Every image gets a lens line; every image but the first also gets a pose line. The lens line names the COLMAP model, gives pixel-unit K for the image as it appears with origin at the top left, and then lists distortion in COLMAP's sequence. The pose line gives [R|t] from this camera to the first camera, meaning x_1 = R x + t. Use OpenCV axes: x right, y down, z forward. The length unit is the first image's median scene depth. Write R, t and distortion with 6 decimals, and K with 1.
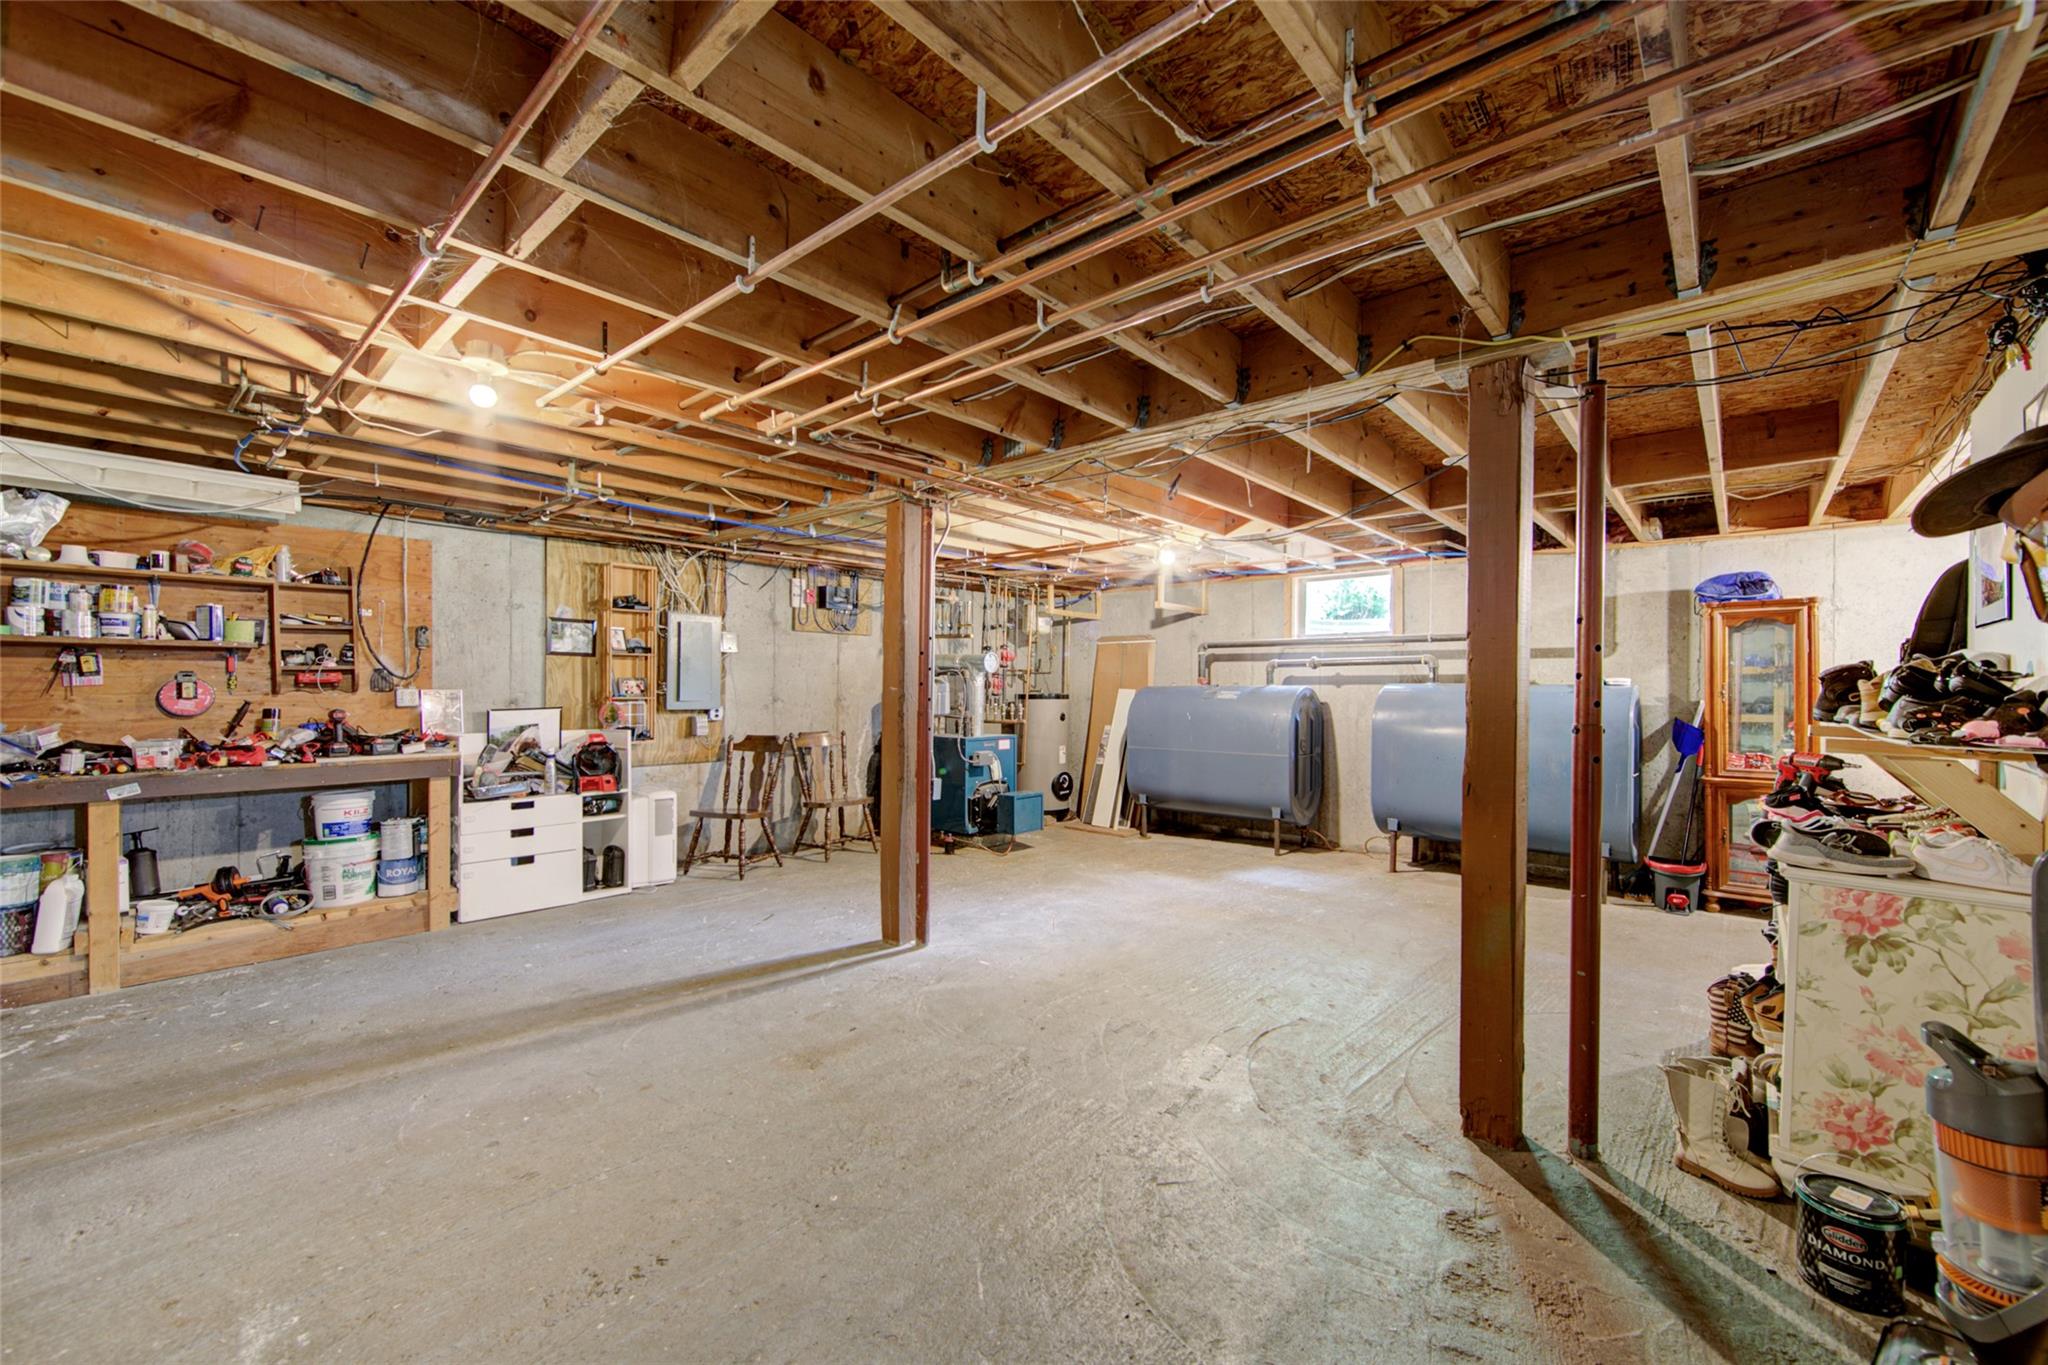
lens RADIAL K [[810.8, 0, 1024.8], [0, 810.8, 686.5], [0, 0, 1]] dist [-0.003051, -0.000342]
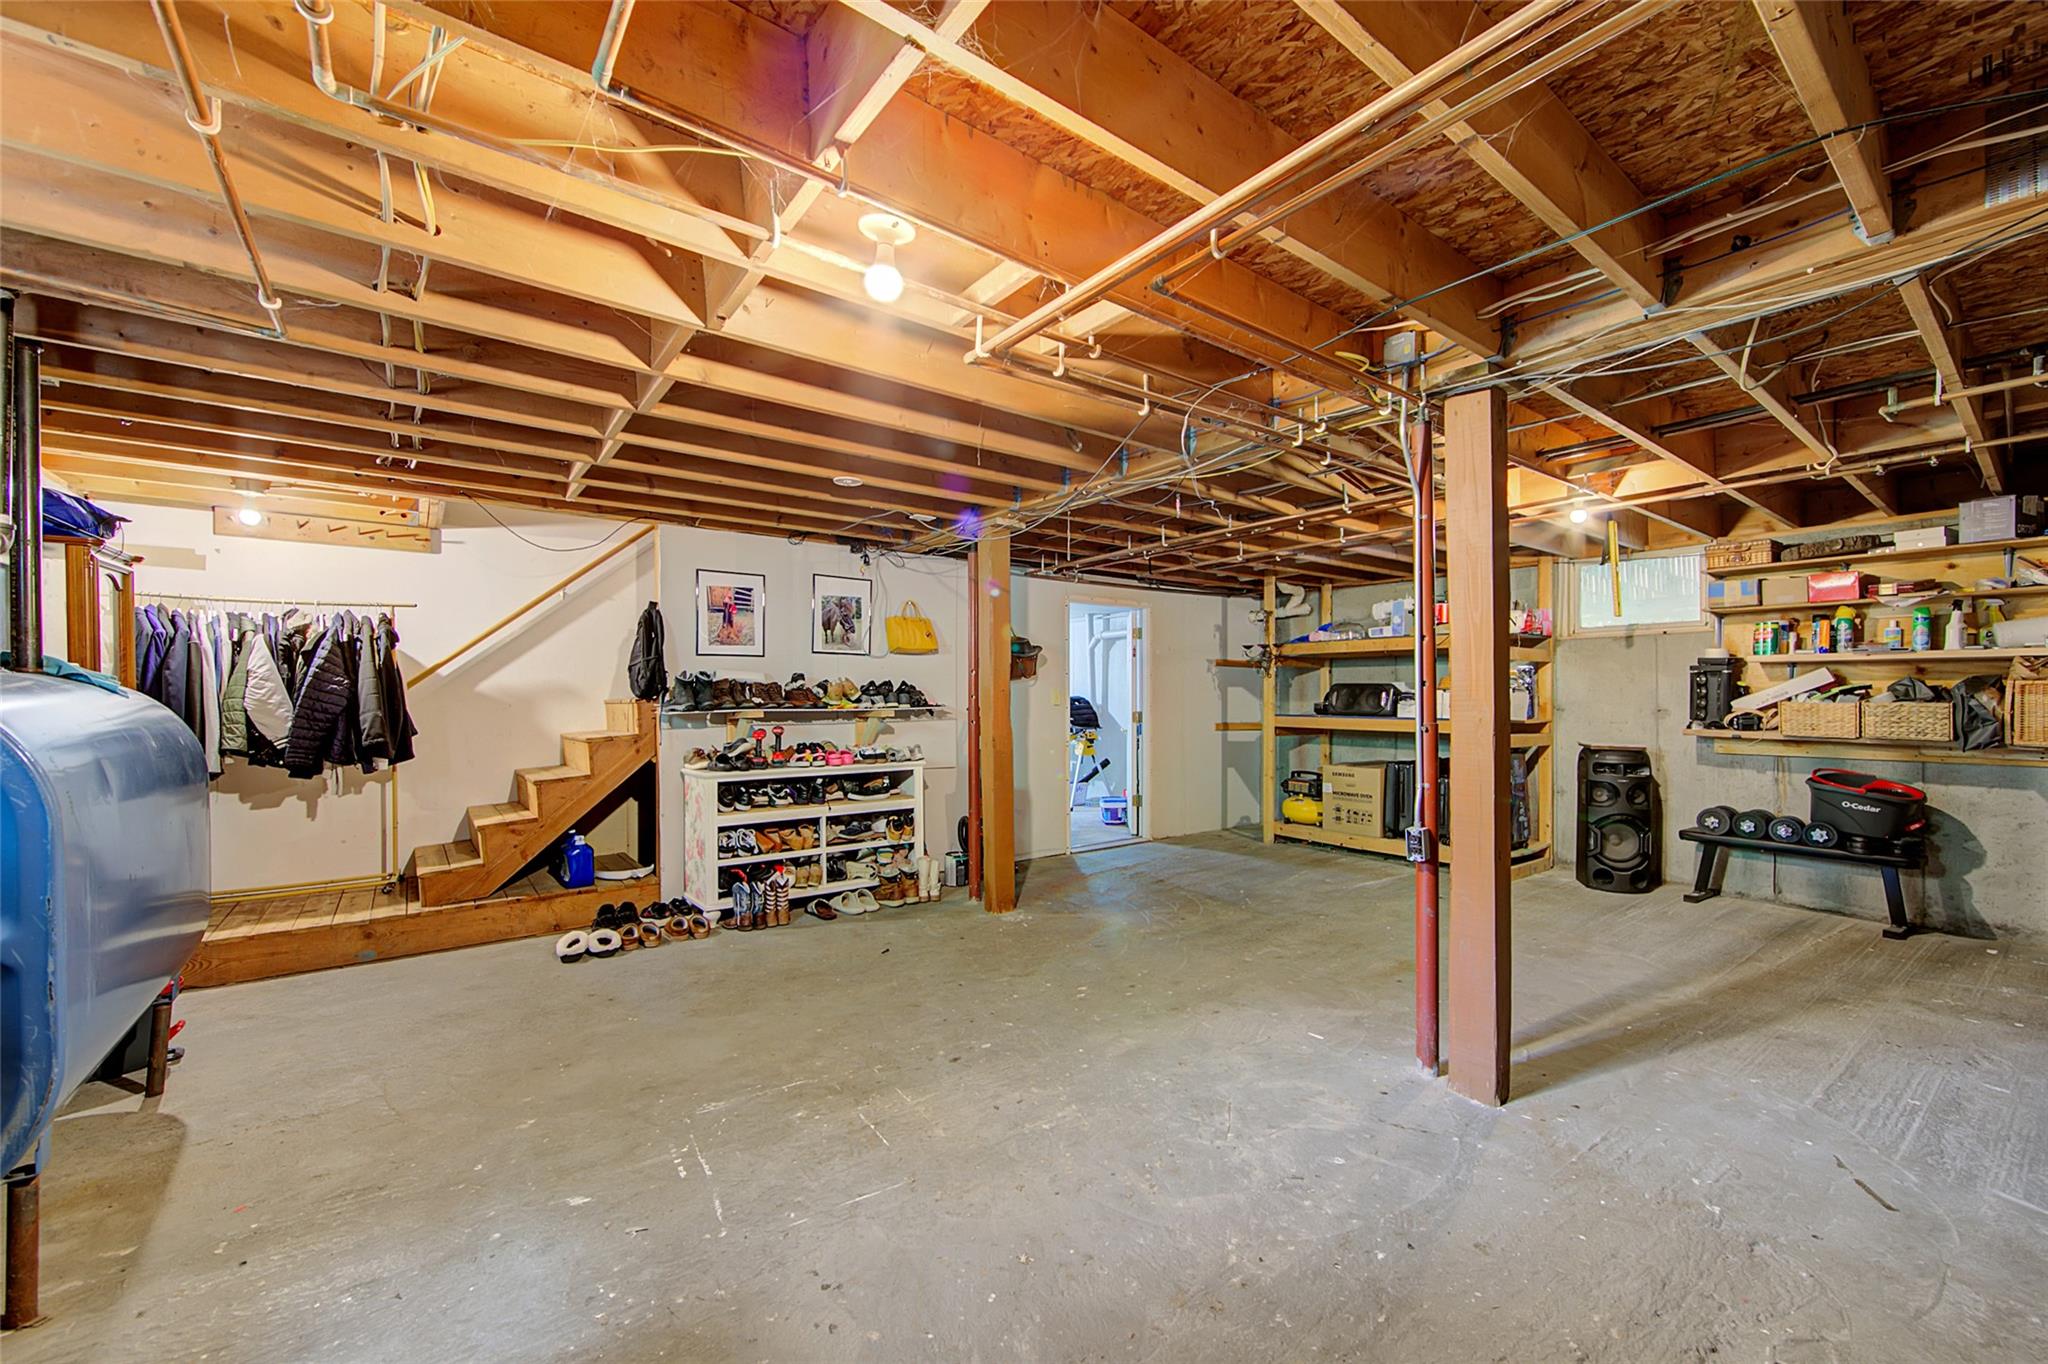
lens RADIAL K [[810.8, 0, 1023.5], [0, 810.8, 695.2], [0, 0, 1]] dist [-0.003051, -0.000342]
pose [[-0.981021, -0.003988, 0.193861, 0.086045], [-0.004404, 0.999989, -0.001716, 0.011174], [-0.193852, -0.002537, -0.981028, 2.011131]]
